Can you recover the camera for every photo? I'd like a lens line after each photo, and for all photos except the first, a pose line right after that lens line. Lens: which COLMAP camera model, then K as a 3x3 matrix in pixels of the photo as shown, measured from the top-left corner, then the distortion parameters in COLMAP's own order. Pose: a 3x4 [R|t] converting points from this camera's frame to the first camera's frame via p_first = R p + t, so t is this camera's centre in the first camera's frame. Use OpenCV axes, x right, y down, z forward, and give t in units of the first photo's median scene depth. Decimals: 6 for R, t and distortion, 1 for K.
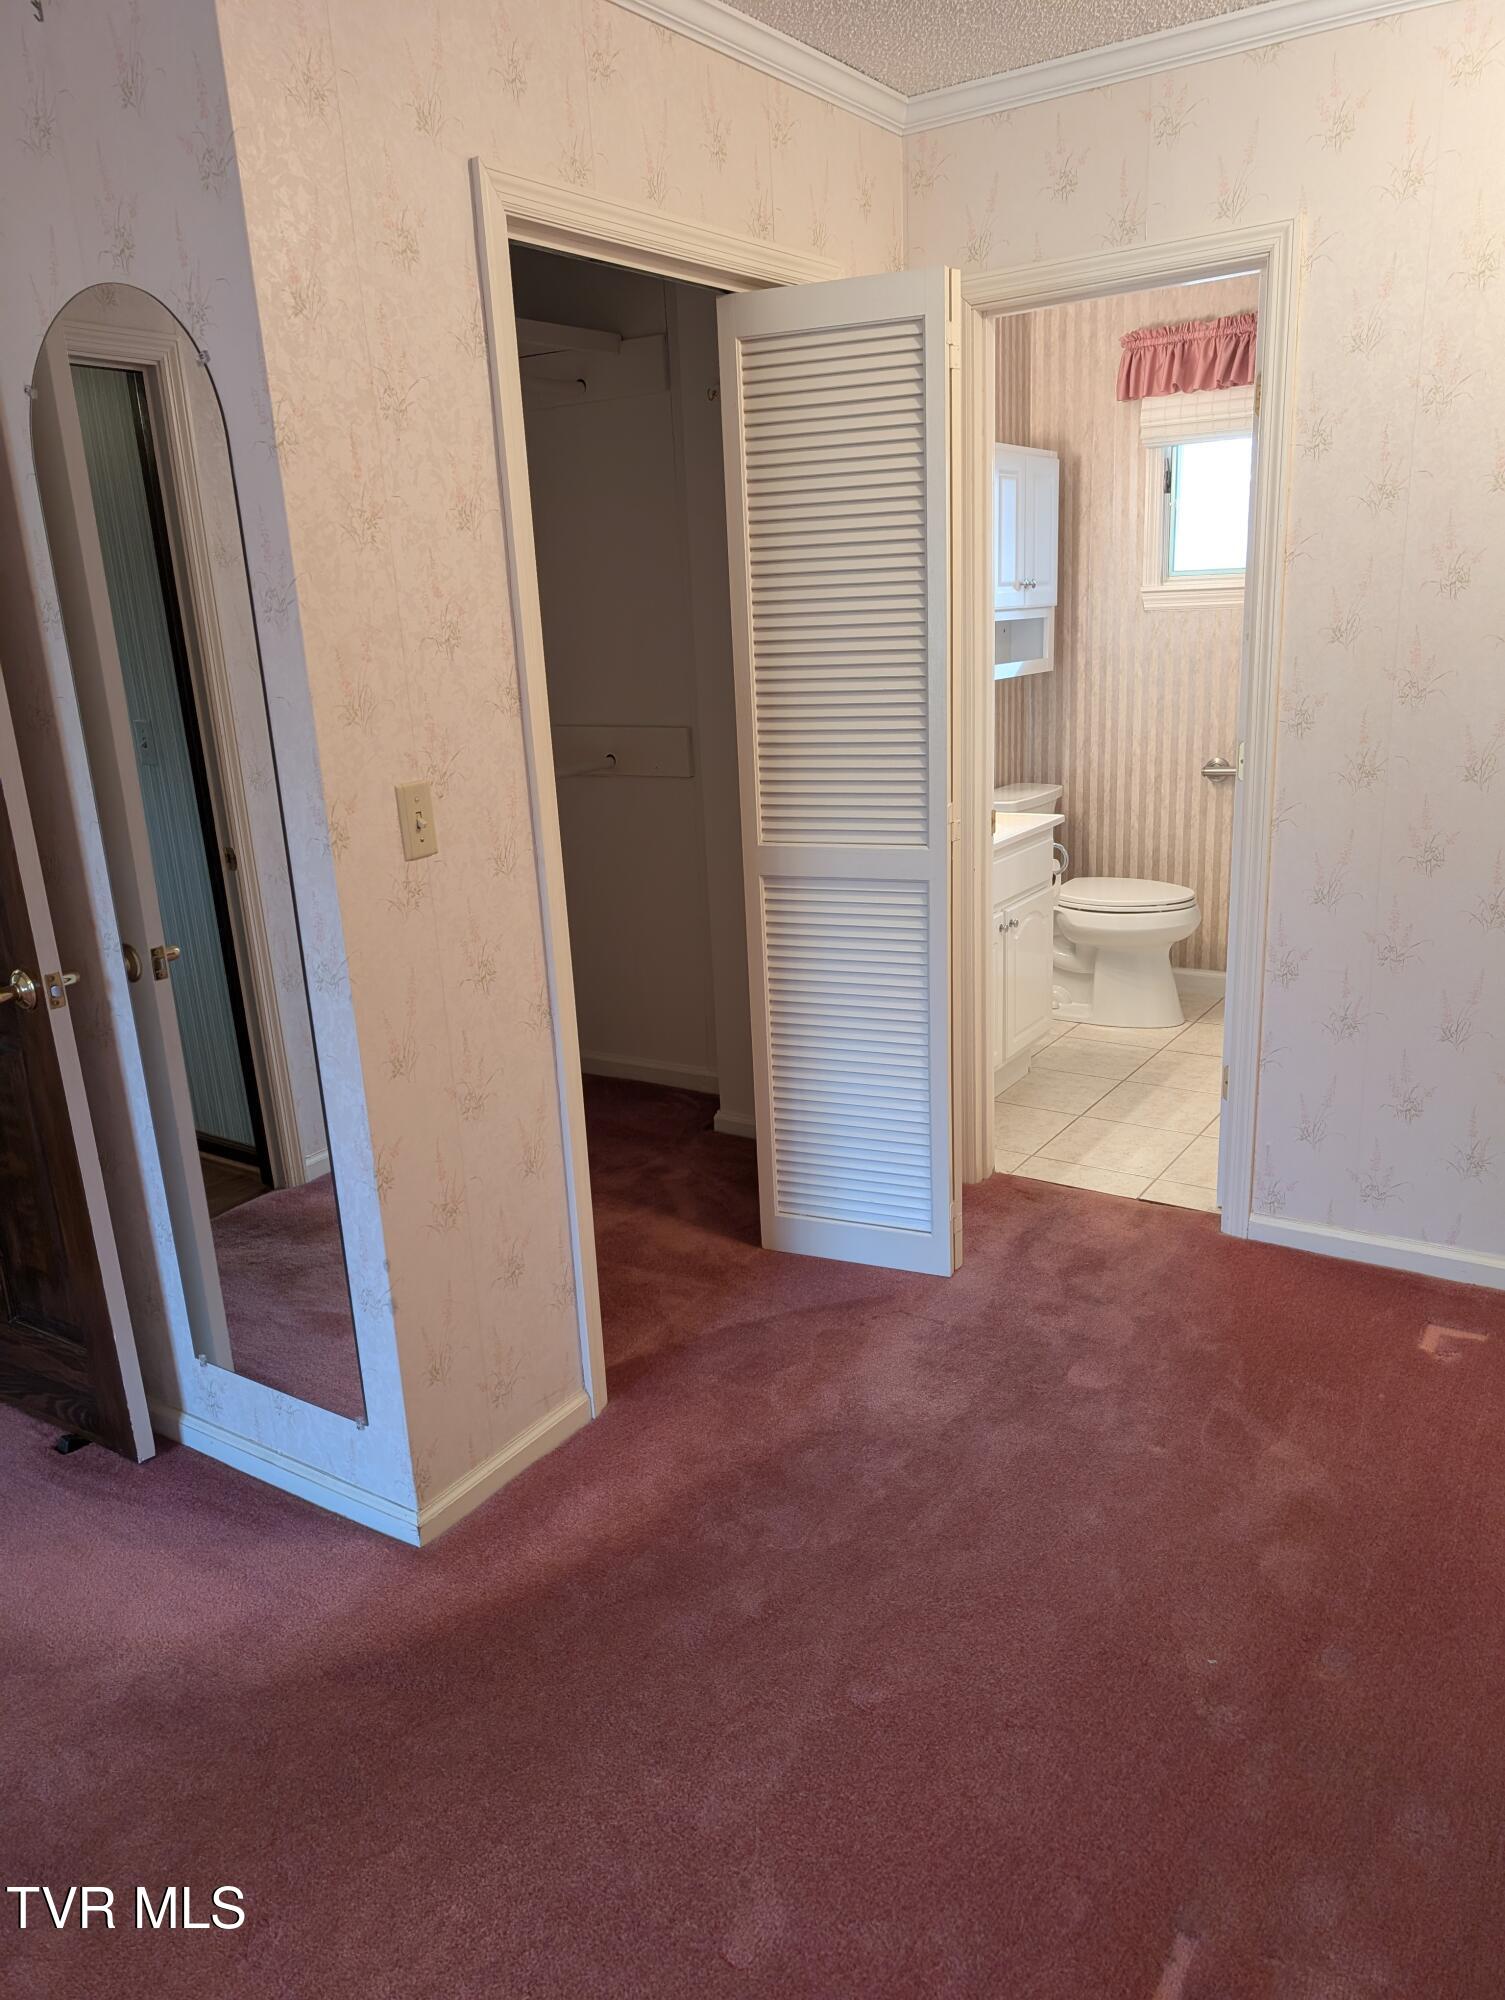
lens RADIAL K [[1431.8, 0, 748.8], [0, 1431.8, 1003.7], [0, 0, 1]] dist [0.025933, -0.011103]
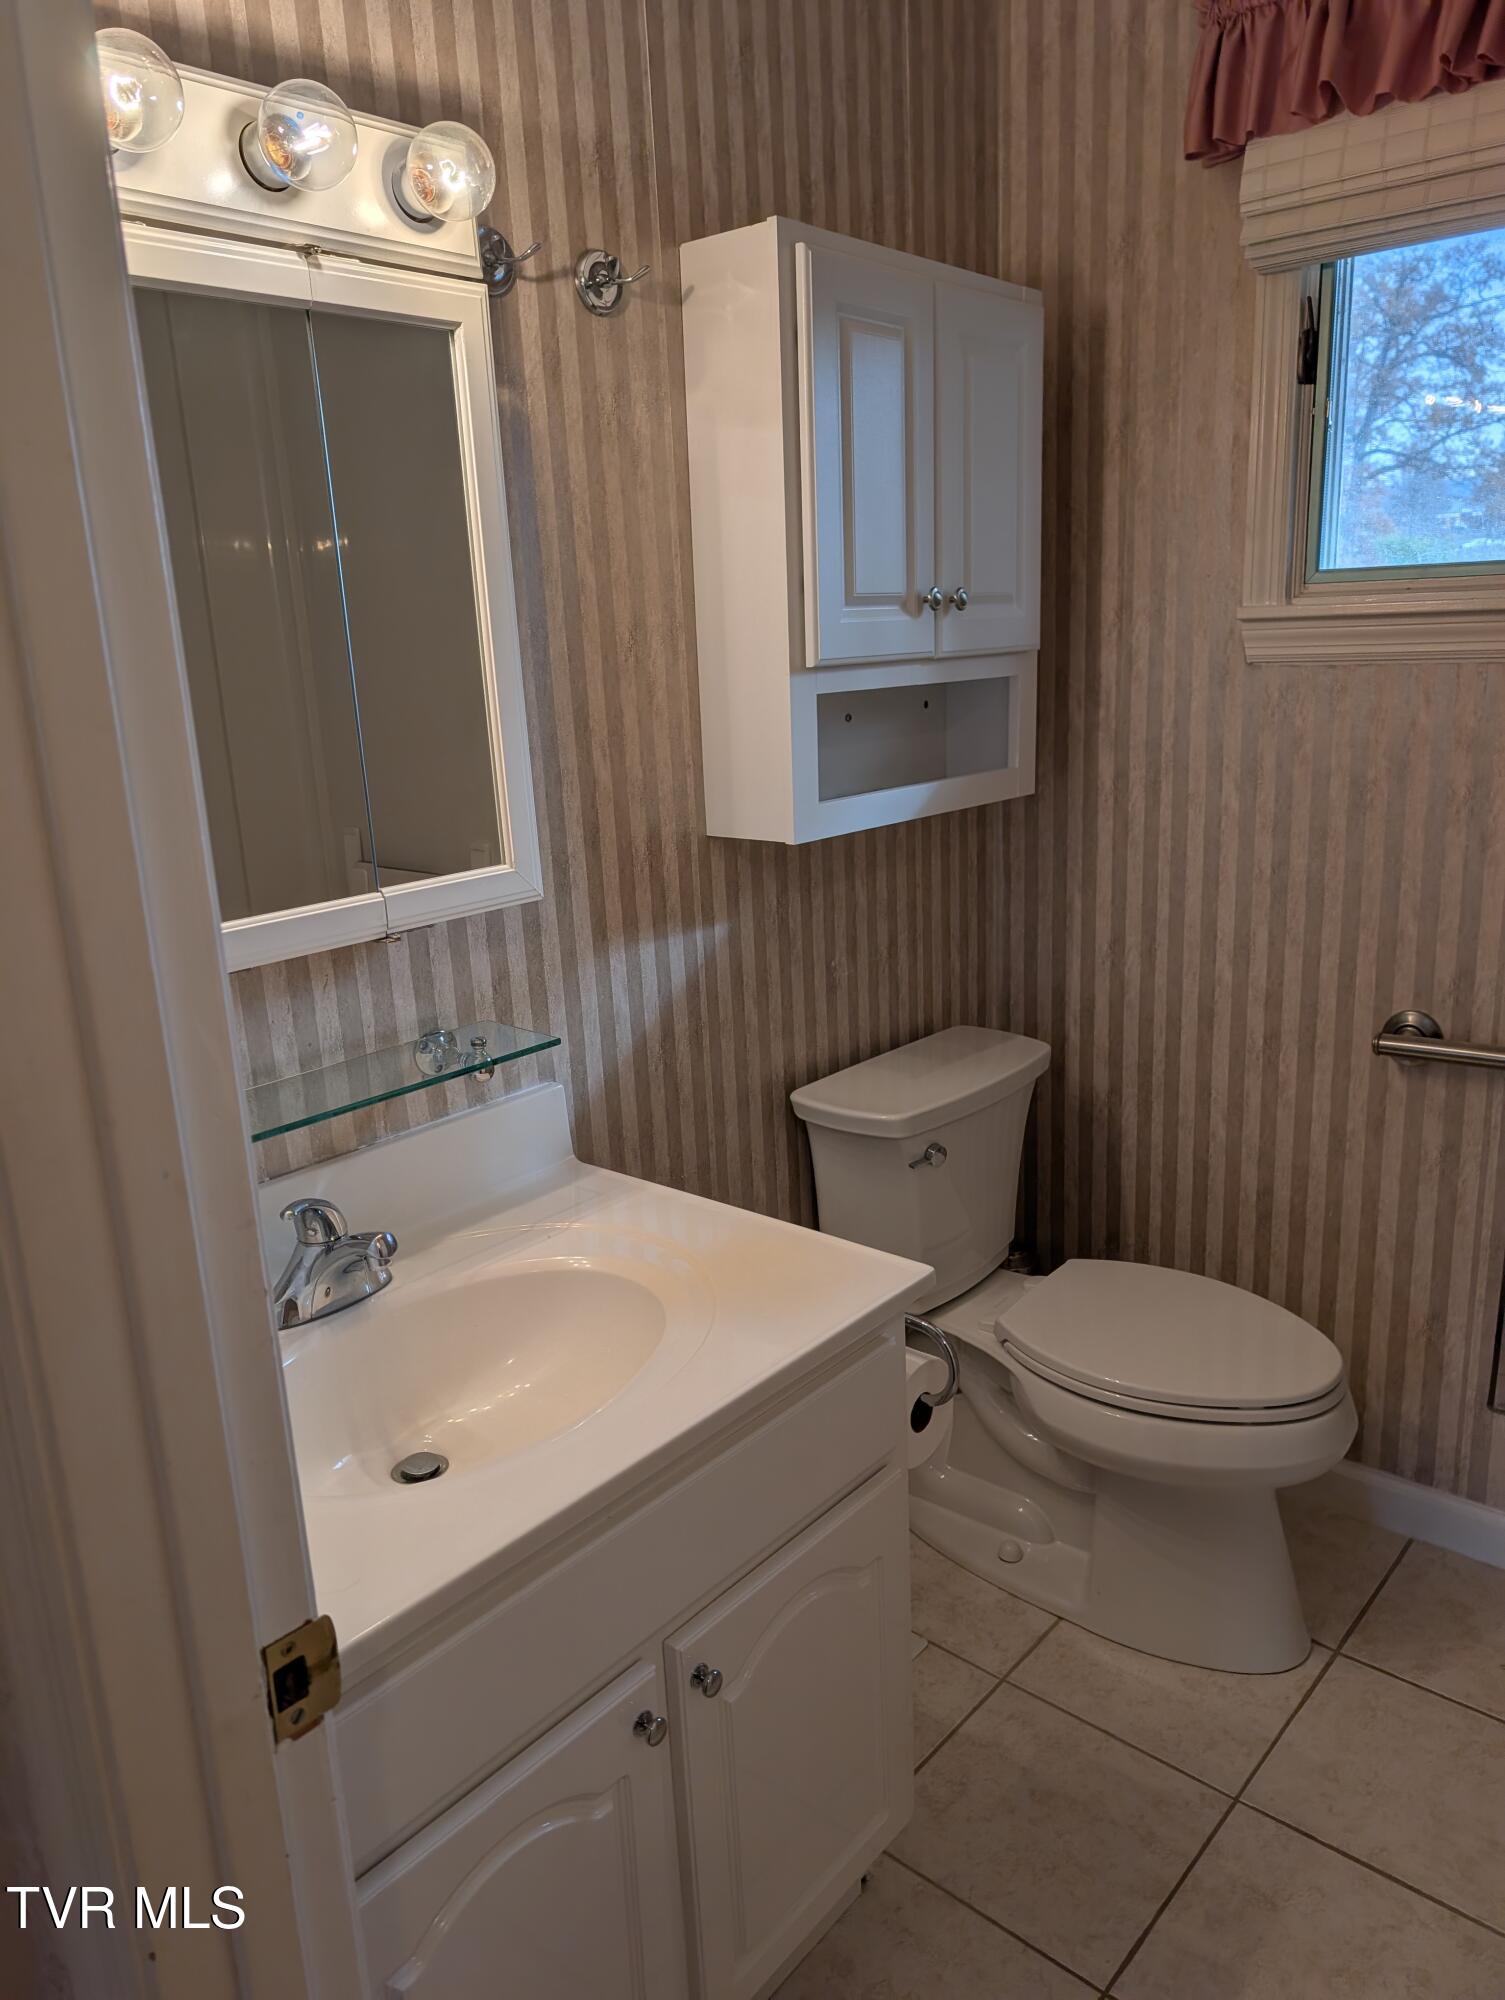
lens RADIAL K [[1431.8, 0, 758.8], [0, 1431.8, 999.2], [0, 0, 1]] dist [0.025933, -0.011103]
pose [[0.992994, 0.036666, -0.112335, 0.180219], [-0.038746, 0.999115, -0.016389, -0.158123], [0.111635, 0.020627, 0.993535, 0.550987]]
